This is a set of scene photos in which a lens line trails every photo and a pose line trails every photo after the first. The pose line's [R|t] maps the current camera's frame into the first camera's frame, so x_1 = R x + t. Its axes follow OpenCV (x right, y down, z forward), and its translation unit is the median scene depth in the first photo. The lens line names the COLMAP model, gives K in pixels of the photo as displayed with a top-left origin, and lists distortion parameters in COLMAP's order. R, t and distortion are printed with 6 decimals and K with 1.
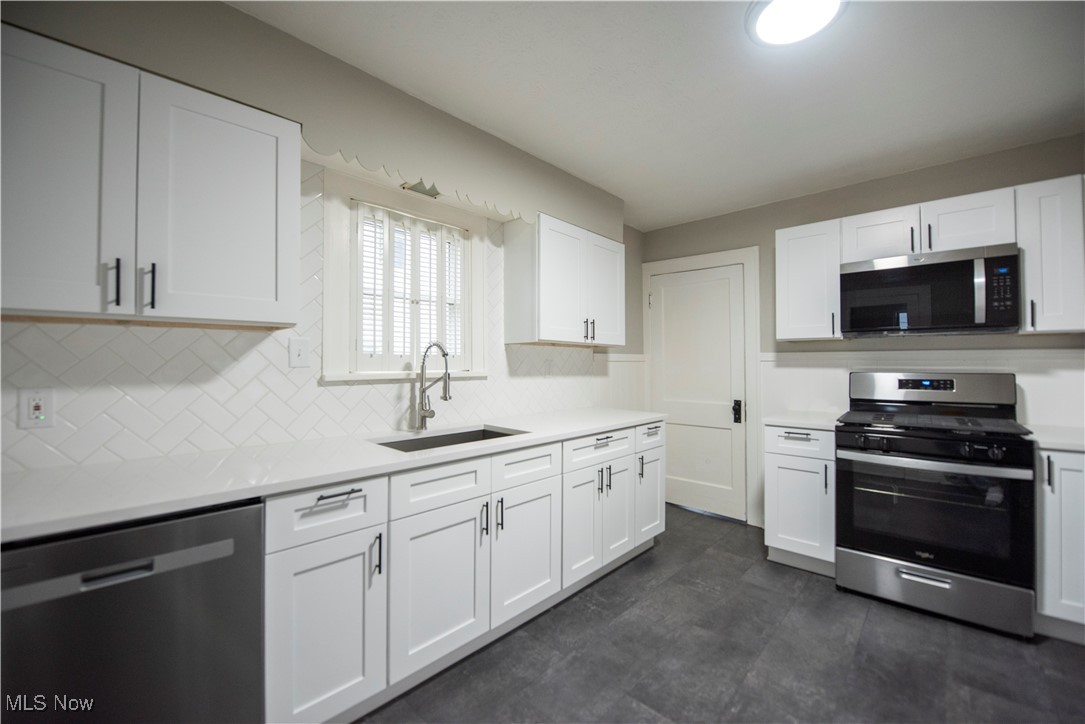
lens RADIAL K [[432.9, 0, 542.0], [0, 432.9, 358.1], [0, 0, 1]] dist [-0.018051, -0.000844]
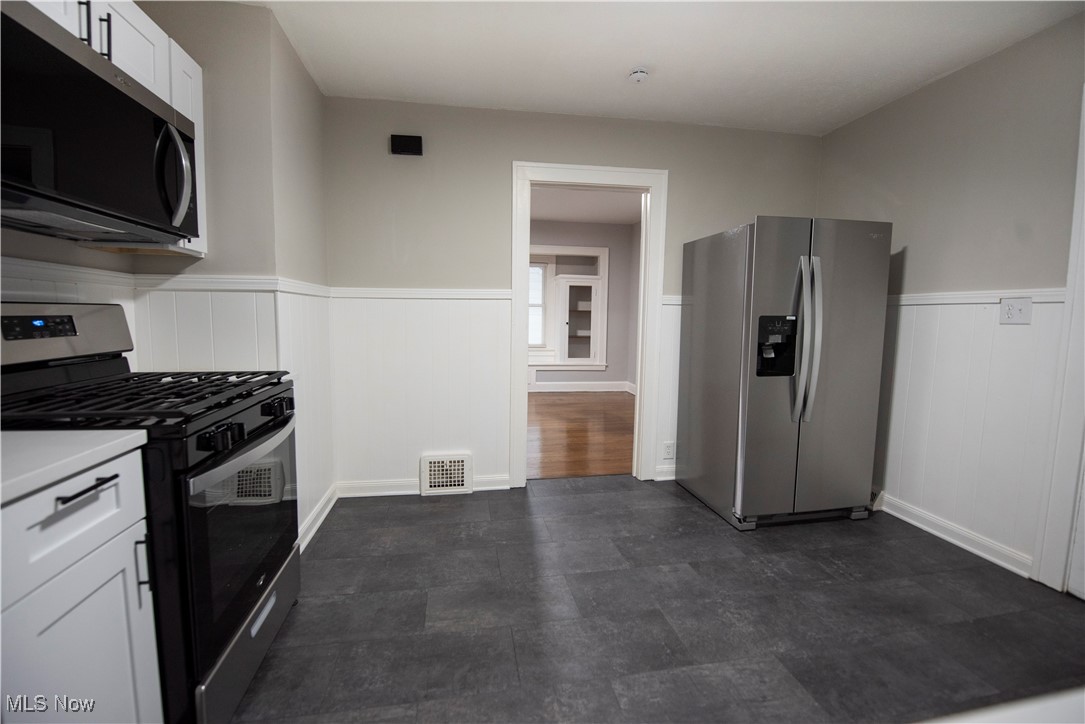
lens RADIAL K [[456.2, 0, 542.3], [0, 456.2, 357.1], [0, 0, 1]] dist [-0.018180, -0.000616]
pose [[-0.806445, -0.064503, 0.587781, 0.158419], [-0.021783, 0.996598, 0.079480, 0.051437], [-0.590908, 0.051293, -0.805107, 1.266415]]
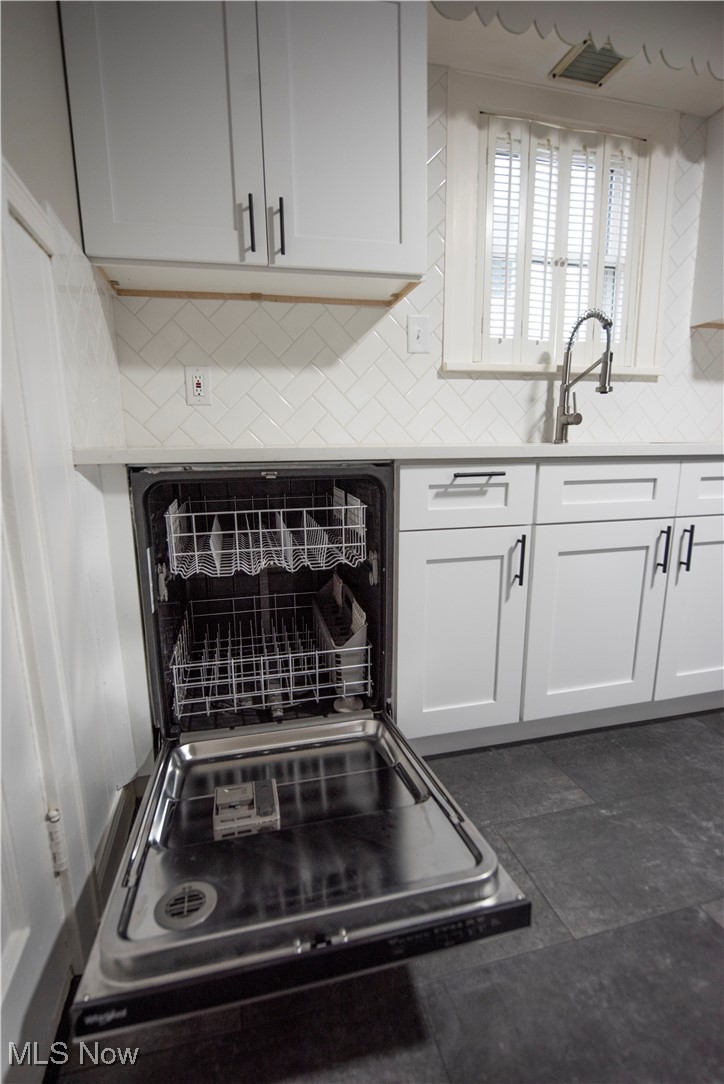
lens RADIAL K [[508.8, 0, 362.0], [0, 508.8, 542.0], [0, 0, 1]] dist [-0.015116, -0.000336]
pose [[0.846165, 0.097085, -0.524003, -0.095575], [0.016282, 0.978097, 0.207511, 0.150352], [0.532672, -0.184120, 0.826051, 0.061770]]
